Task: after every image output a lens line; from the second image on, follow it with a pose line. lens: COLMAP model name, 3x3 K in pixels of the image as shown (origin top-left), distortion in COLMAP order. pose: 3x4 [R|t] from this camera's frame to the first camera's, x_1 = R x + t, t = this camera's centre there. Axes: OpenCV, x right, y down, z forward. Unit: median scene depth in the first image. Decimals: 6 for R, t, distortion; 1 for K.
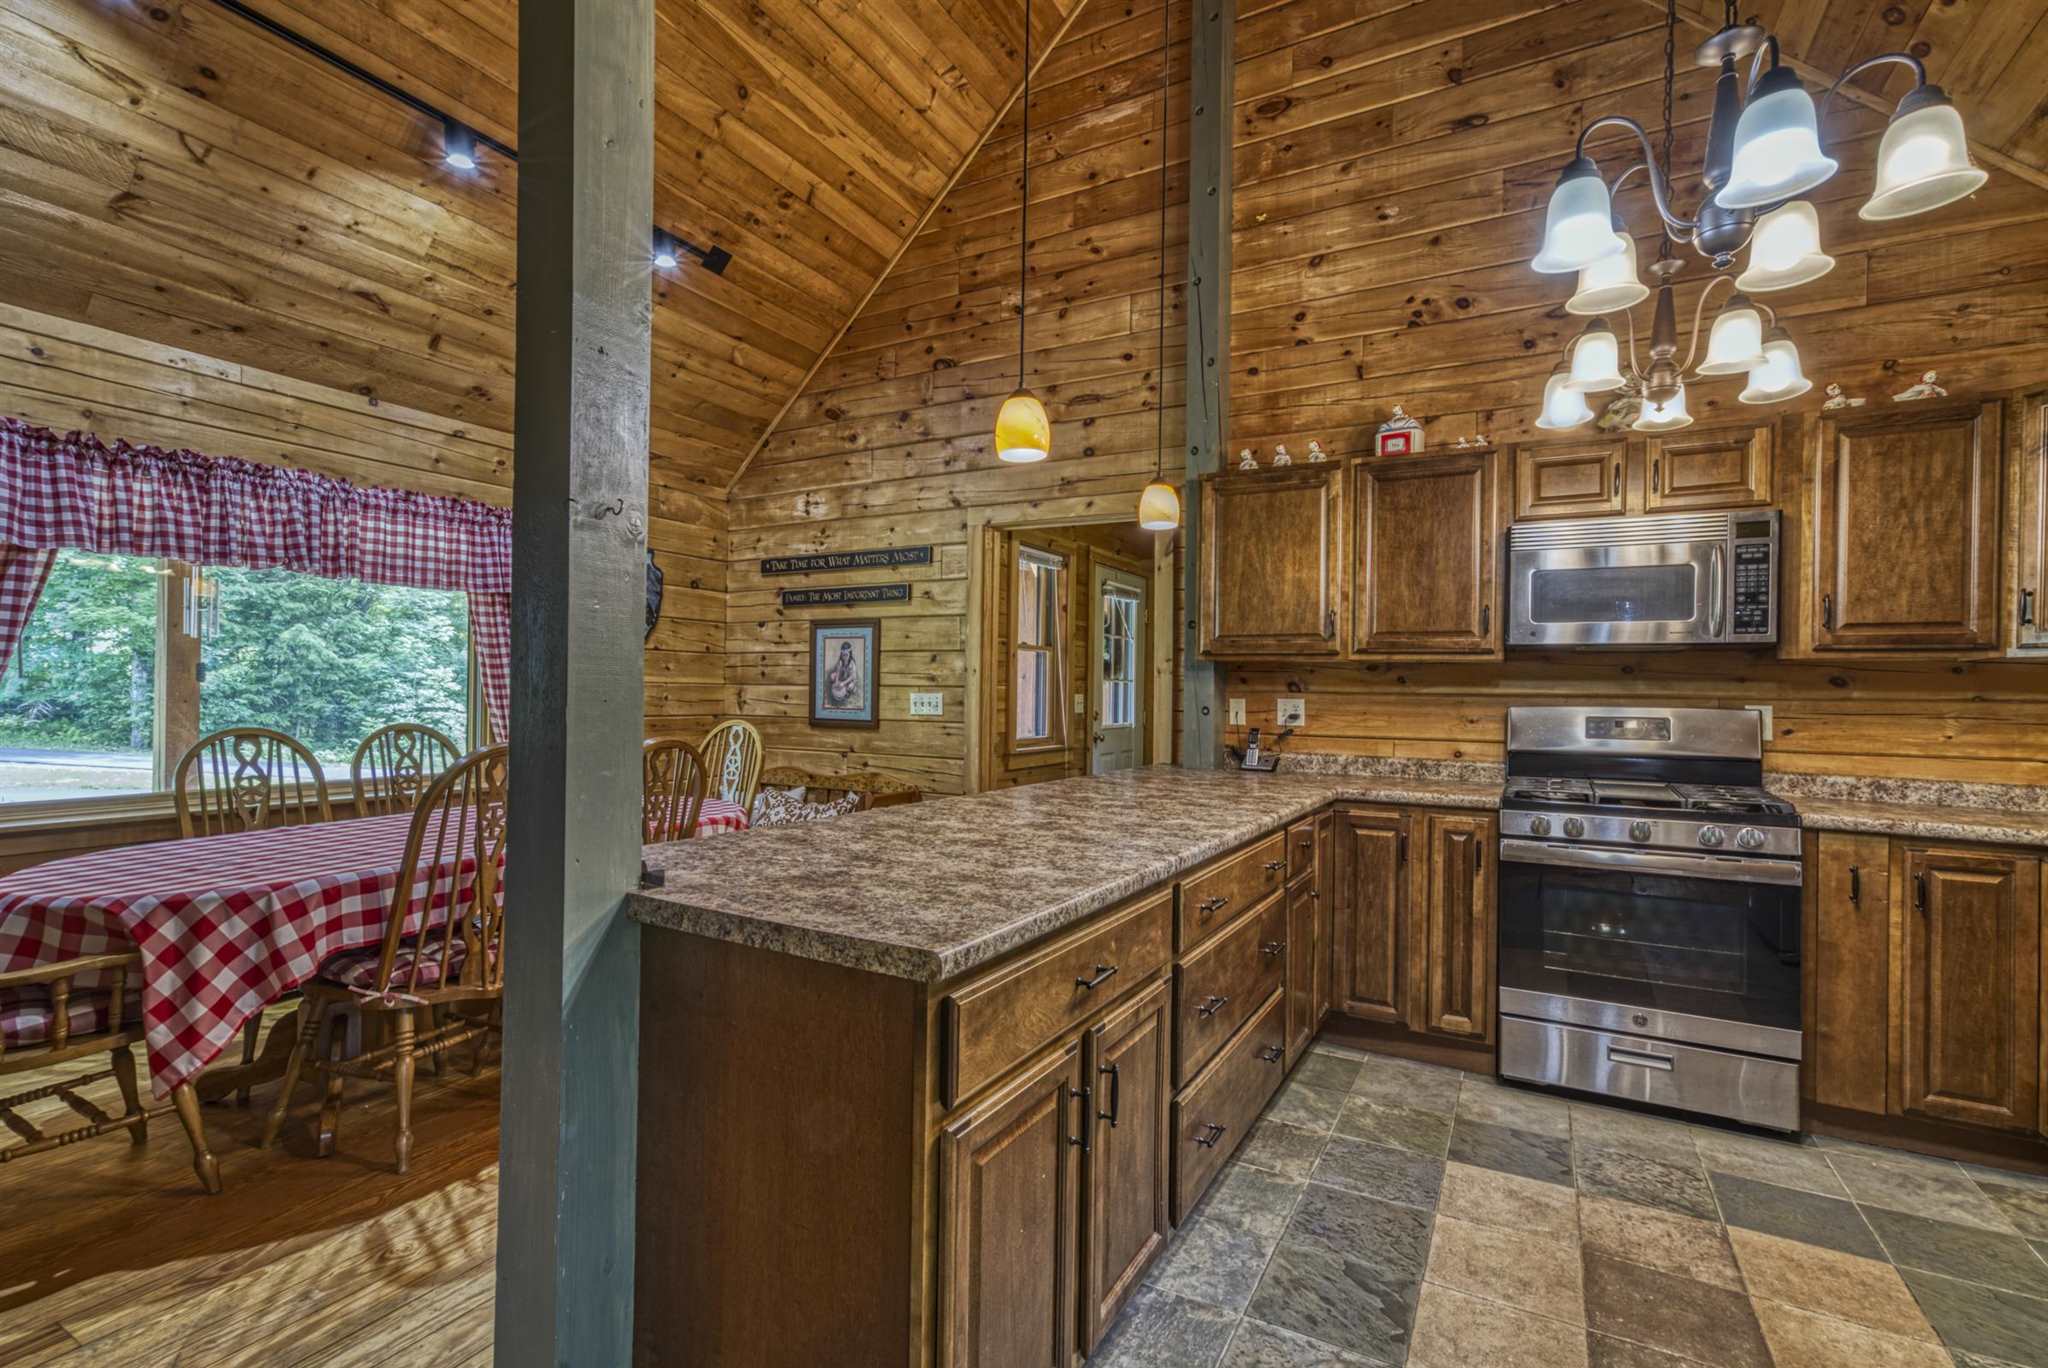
lens RADIAL K [[929.8, 0, 1031.0], [0, 929.8, 688.9], [0, 0, 1]] dist [0.001161, 0.006791]
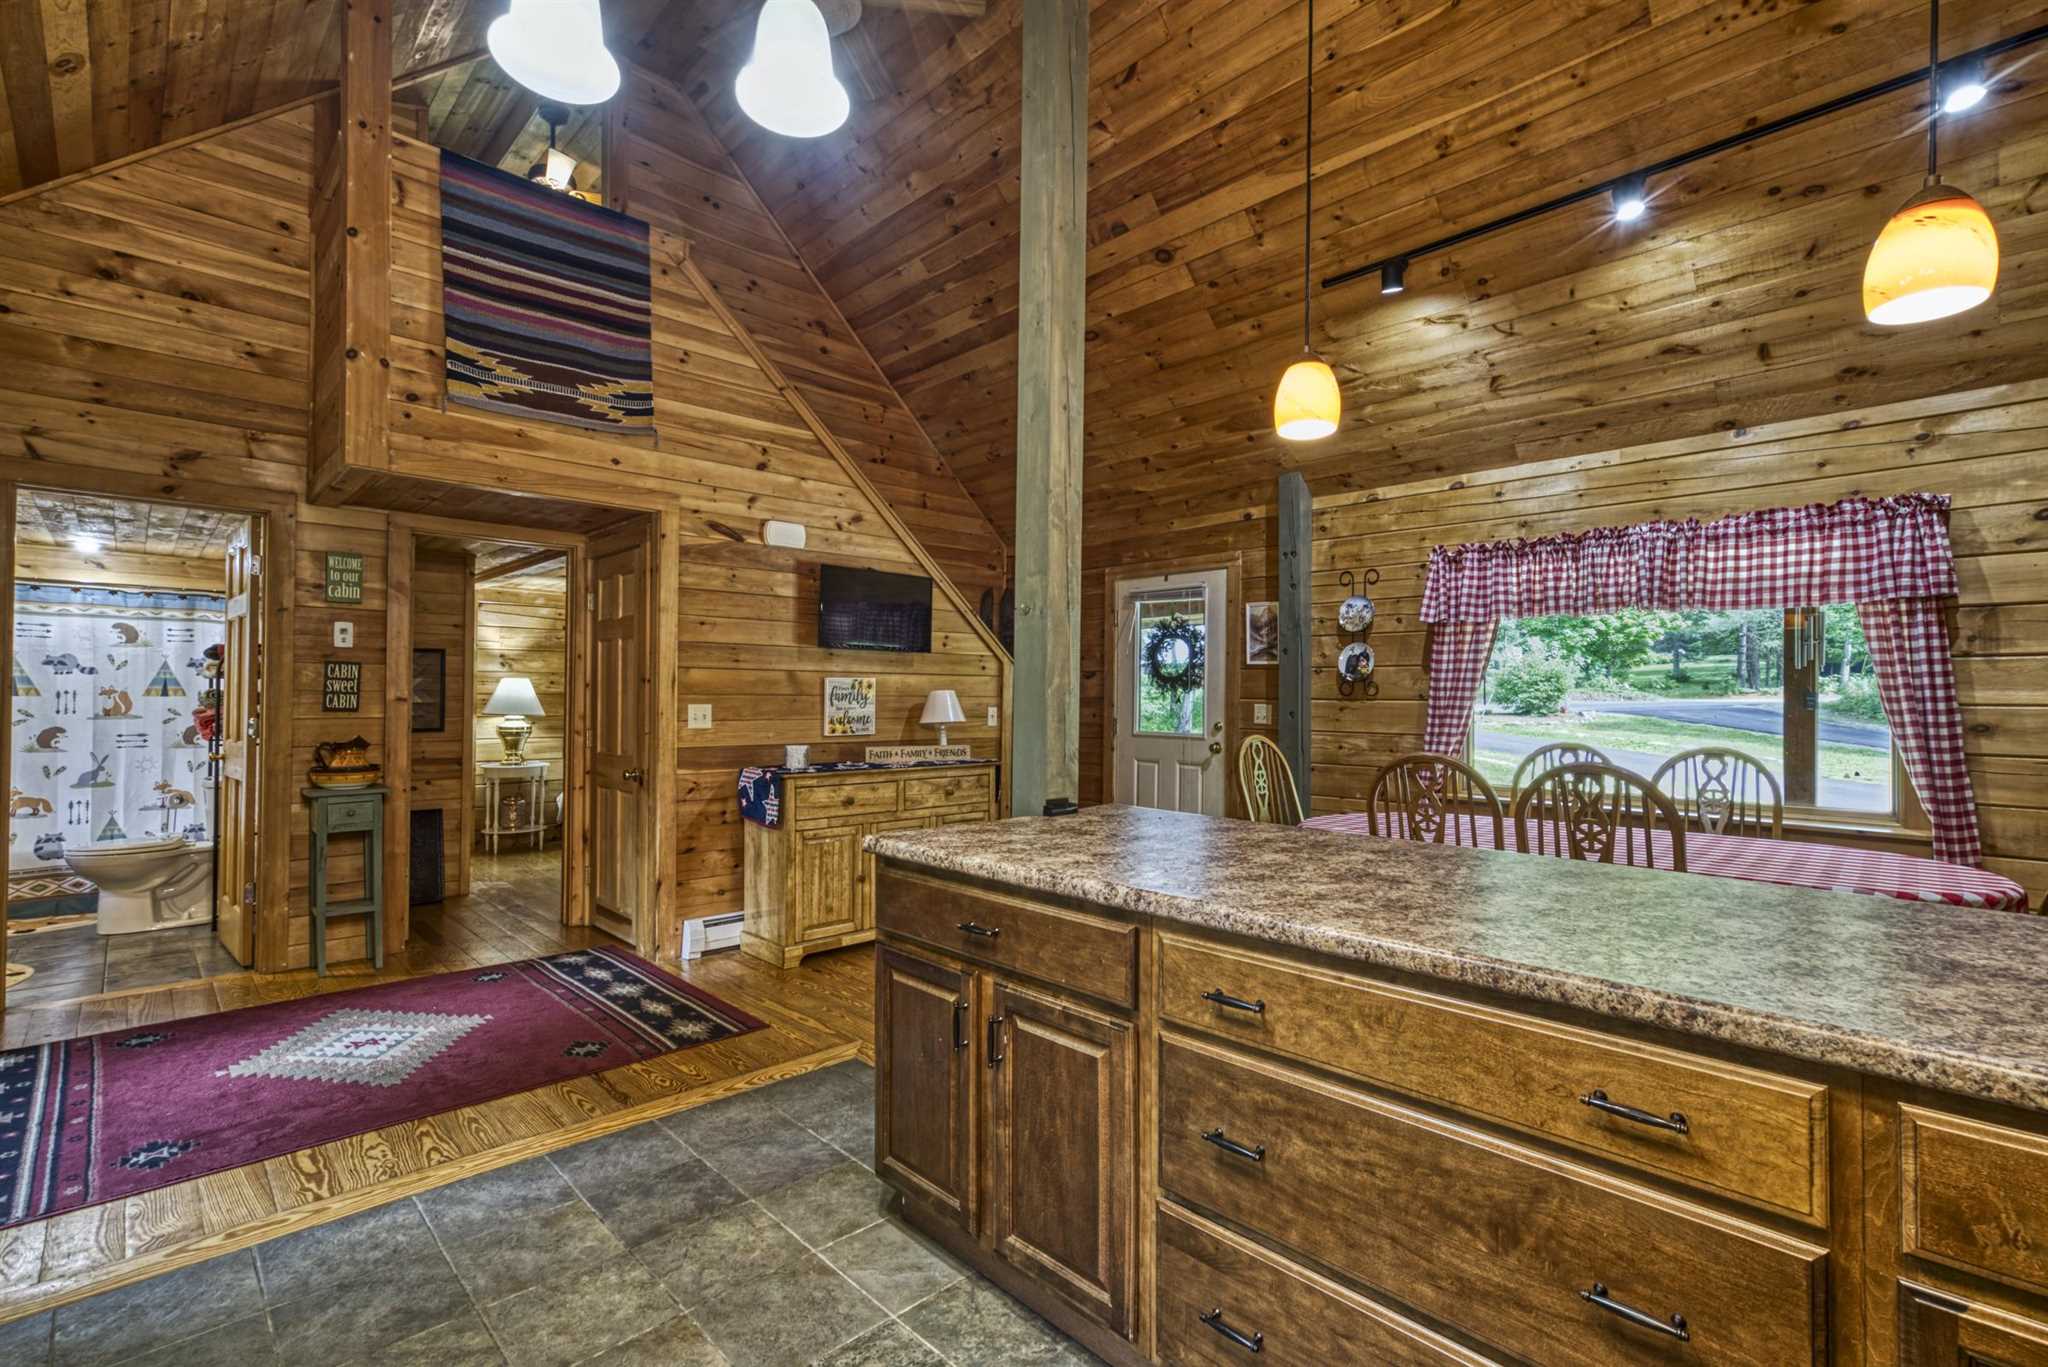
lens RADIAL K [[932.0, 0, 1022.3], [0, 932.0, 688.9], [0, 0, 1]] dist [-0.009033, 0.013571]
pose [[-0.287251, -0.024080, -0.957553, 0.597954], [-0.009117, 0.999707, -0.022405, 0.004187], [0.957812, 0.002294, -0.287387, 0.655659]]
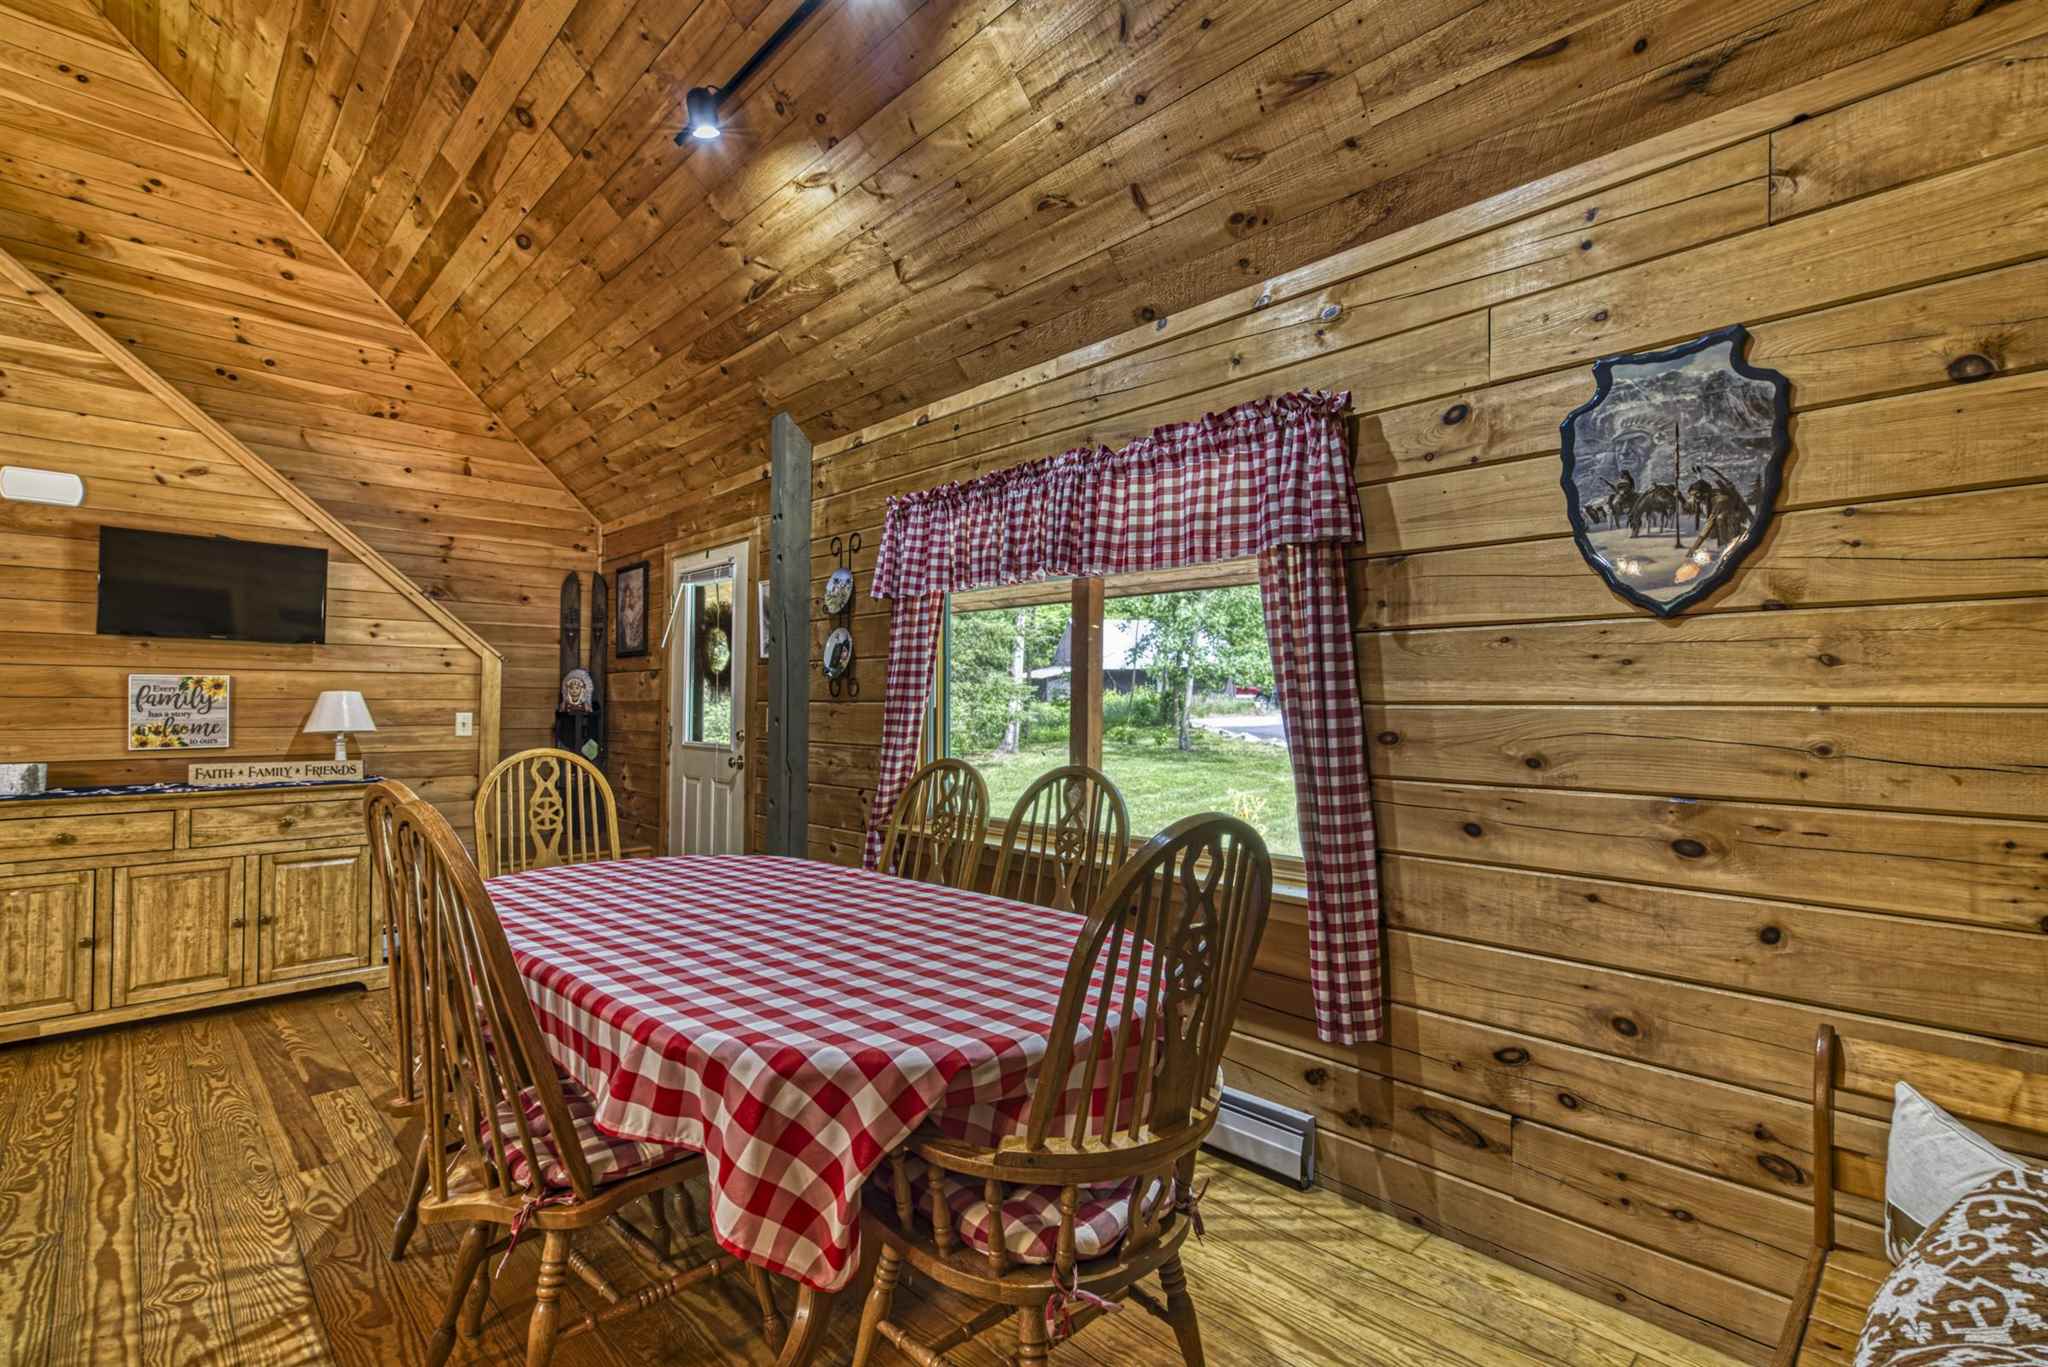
lens RADIAL K [[929.8, 0, 1031.0], [0, 929.8, 688.4], [0, 0, 1]] dist [0.001161, 0.006791]
pose [[-0.293200, -0.032566, -0.955496, 0.011691], [-0.006919, 0.999466, -0.031941, 0.002108], [0.956026, -0.002754, -0.293268, 1.353127]]
